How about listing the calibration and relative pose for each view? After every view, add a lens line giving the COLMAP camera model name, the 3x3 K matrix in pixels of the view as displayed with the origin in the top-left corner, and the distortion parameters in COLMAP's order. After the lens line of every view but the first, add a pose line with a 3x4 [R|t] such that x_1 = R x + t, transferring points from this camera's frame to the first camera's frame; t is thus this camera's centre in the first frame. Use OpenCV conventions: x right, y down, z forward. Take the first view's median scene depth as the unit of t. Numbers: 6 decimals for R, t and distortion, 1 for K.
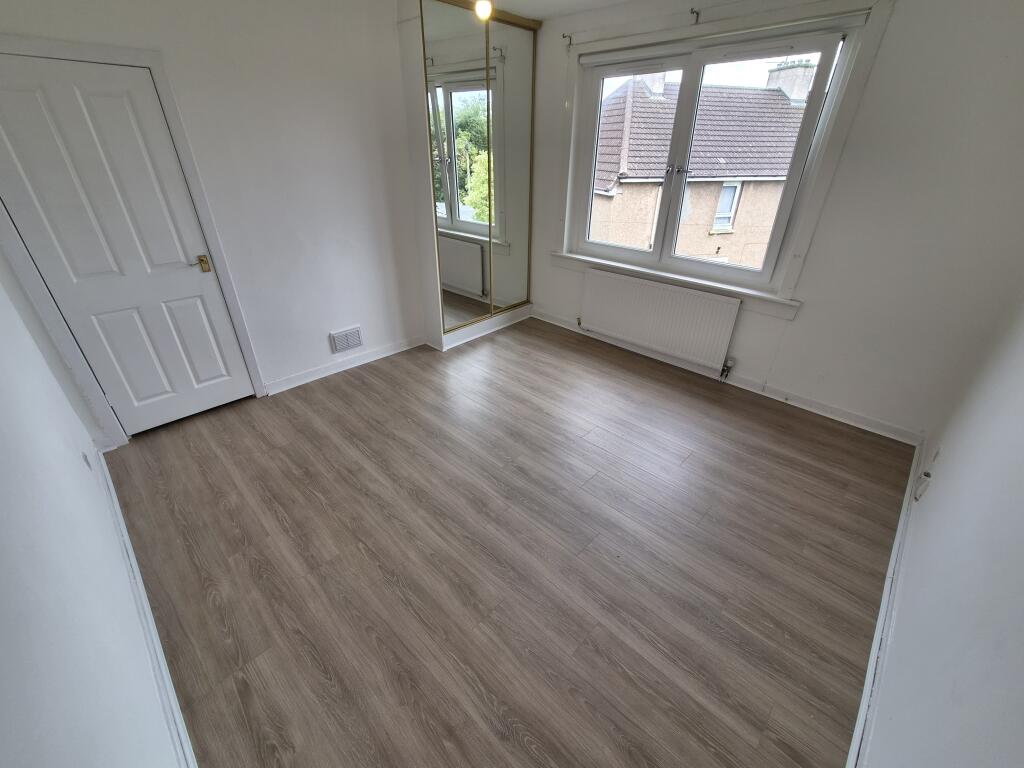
lens RADIAL K [[417.7, 0, 511.7], [0, 417.7, 381.4], [0, 0, 1]] dist [0.001290, 0.000723]
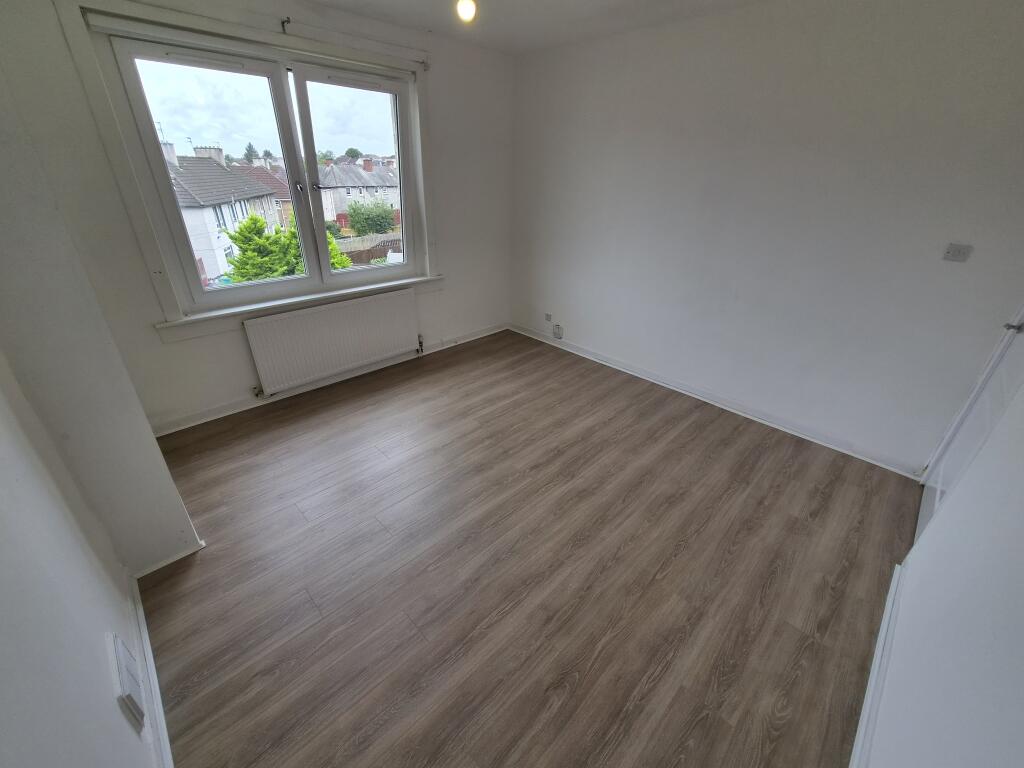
lens RADIAL K [[417.7, 0, 511.7], [0, 417.7, 381.4], [0, 0, 1]] dist [0.001290, 0.000723]
pose [[0.025723, -0.458521, 0.888311, -0.972840], [0.470945, 0.789379, 0.393817, -0.481320], [-0.881787, 0.408216, 0.236243, 0.845561]]
